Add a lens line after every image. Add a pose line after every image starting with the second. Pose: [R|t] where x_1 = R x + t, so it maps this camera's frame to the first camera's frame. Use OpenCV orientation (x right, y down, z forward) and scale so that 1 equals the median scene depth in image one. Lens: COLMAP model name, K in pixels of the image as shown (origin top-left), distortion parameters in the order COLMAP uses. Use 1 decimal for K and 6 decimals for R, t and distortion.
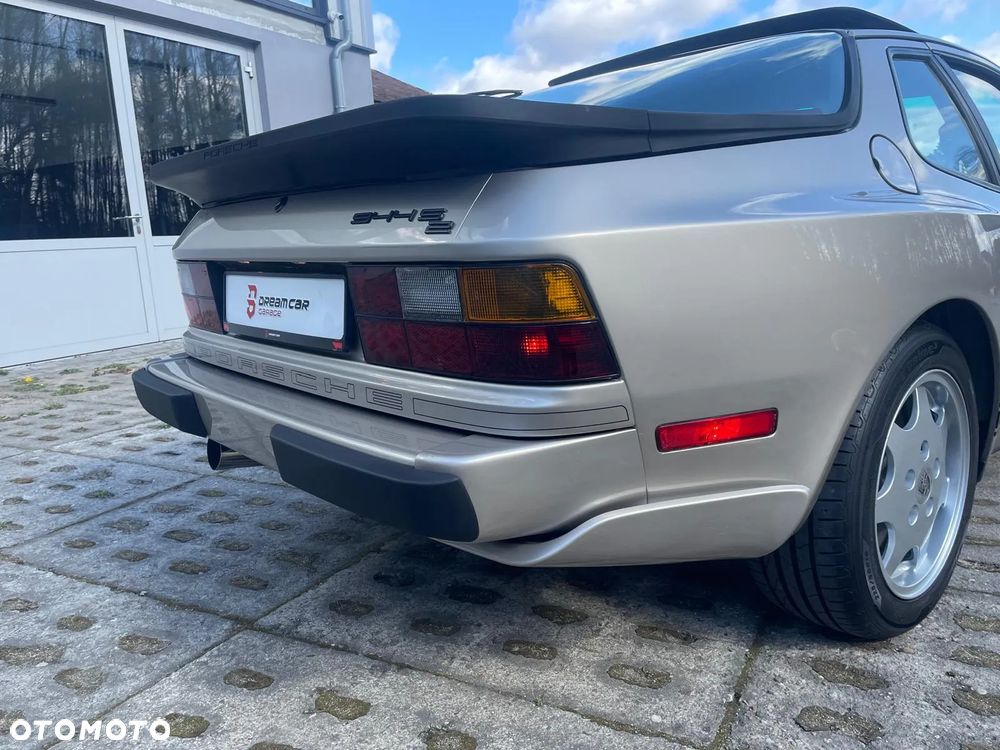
lens RADIAL K [[743.3, 0, 489.5], [0, 743.3, 392.8], [0, 0, 1]] dist [0.063501, -0.082303]
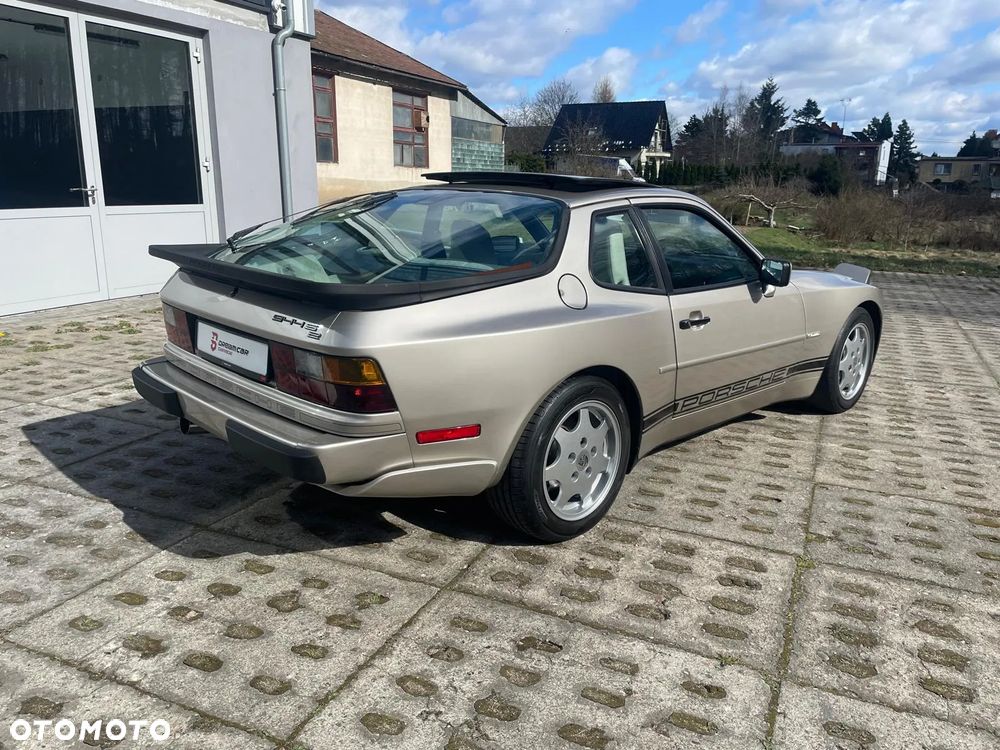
lens RADIAL K [[743.3, 0, 496.3], [0, 743.3, 379.1], [0, 0, 1]] dist [0.063501, -0.082303]
pose [[0.994533, 0.046855, 0.093320, 0.164434], [-0.052034, 0.997192, 0.053857, -0.155463], [-0.090535, -0.058418, 0.994178, -0.745615]]
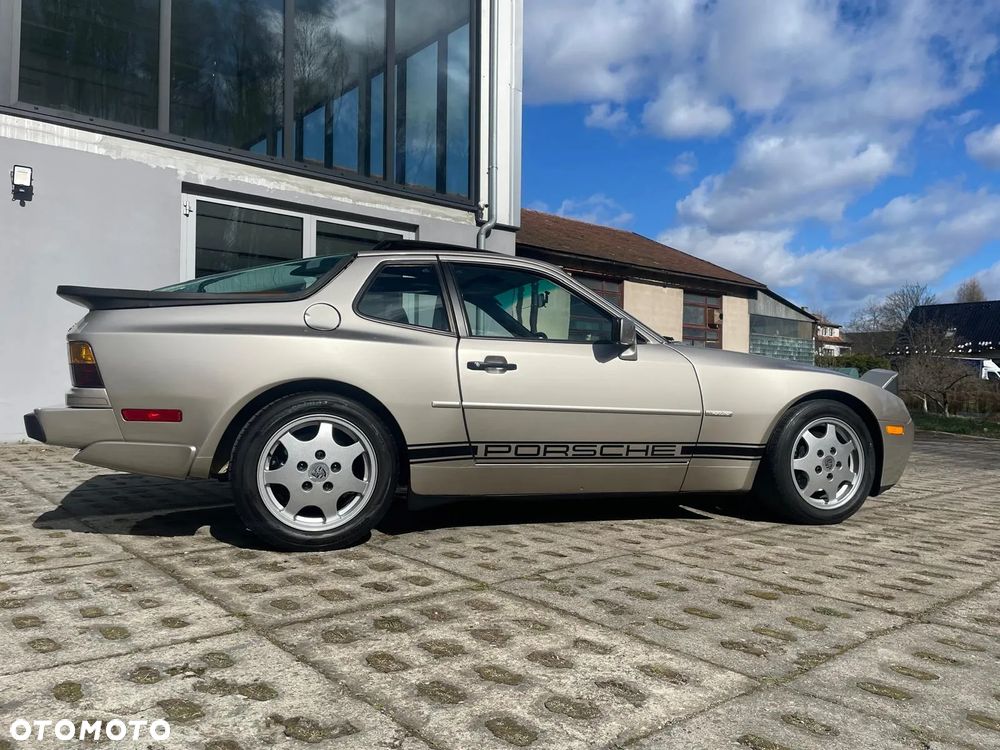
lens RADIAL K [[743.3, 0, 514.8], [0, 743.3, 381.6], [0, 0, 1]] dist [0.063501, -0.082303]
pose [[0.933498, 0.065065, -0.352630, 1.592605], [-0.135041, 0.974789, -0.177625, 0.154295], [0.332183, 0.213432, 0.918750, -0.629501]]
